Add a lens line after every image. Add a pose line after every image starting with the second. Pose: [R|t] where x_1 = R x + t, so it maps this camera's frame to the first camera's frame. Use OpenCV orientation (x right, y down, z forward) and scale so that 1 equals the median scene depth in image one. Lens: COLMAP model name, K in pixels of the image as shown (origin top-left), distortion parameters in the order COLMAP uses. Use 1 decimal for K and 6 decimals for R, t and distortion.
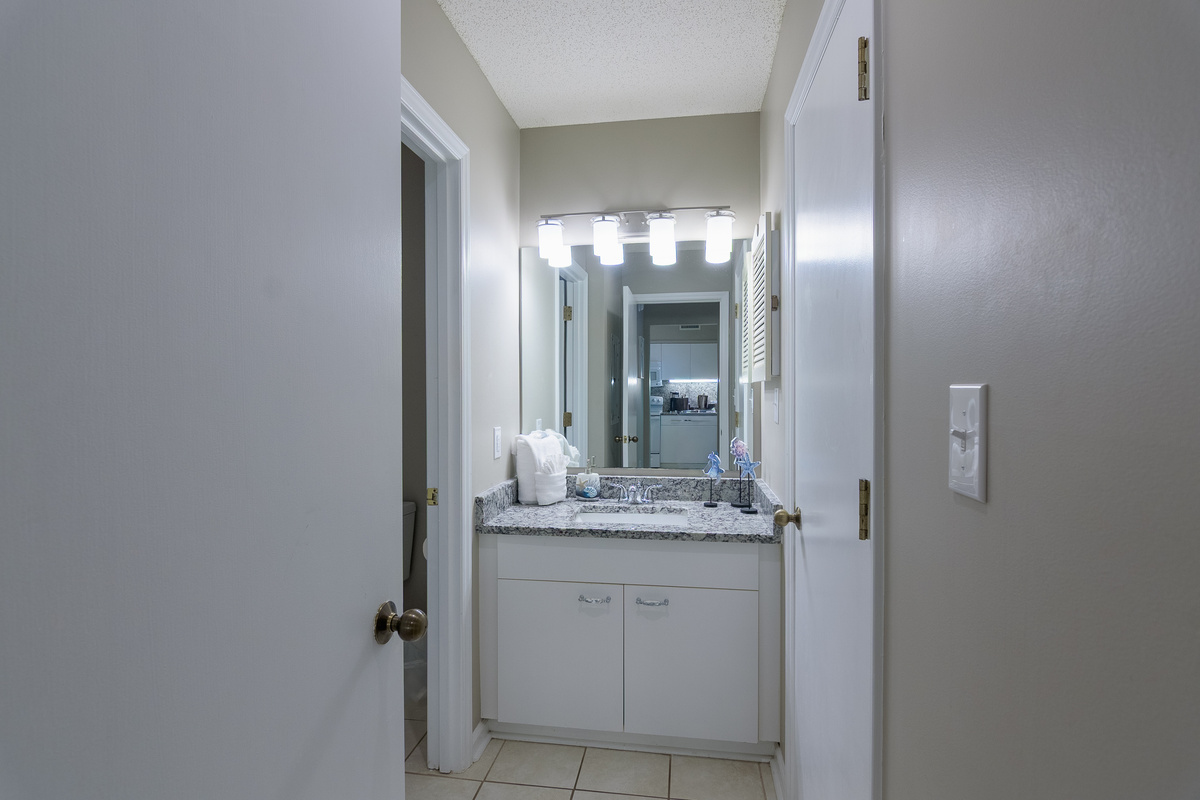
lens RADIAL K [[577.7, 0, 597.5], [0, 577.7, 395.3], [0, 0, 1]] dist [-0.002686, -0.009268]
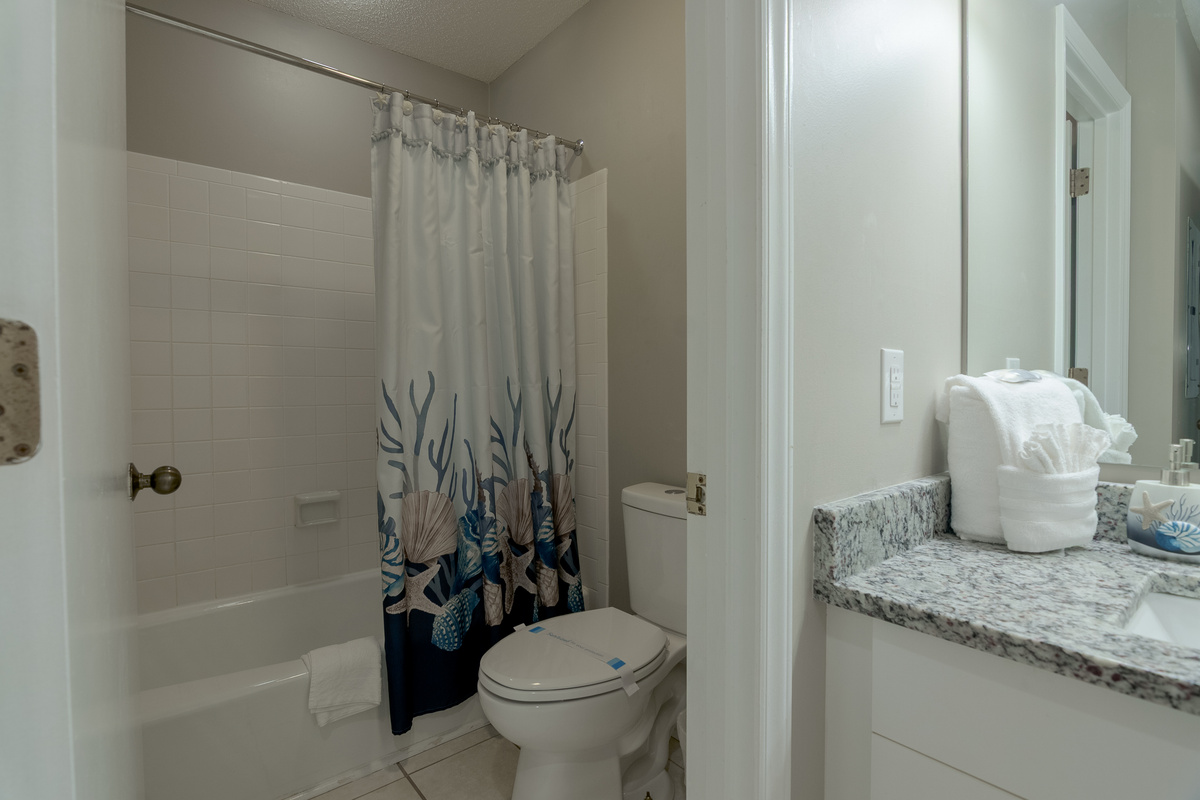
lens RADIAL K [[577.7, 0, 597.5], [0, 577.7, 395.3], [0, 0, 1]] dist [-0.002686, -0.009268]
pose [[0.747737, 0.014246, -0.663843, -0.051668], [-0.003132, 0.999834, 0.017928, 0.078473], [0.663988, -0.011327, 0.747657, 0.518911]]
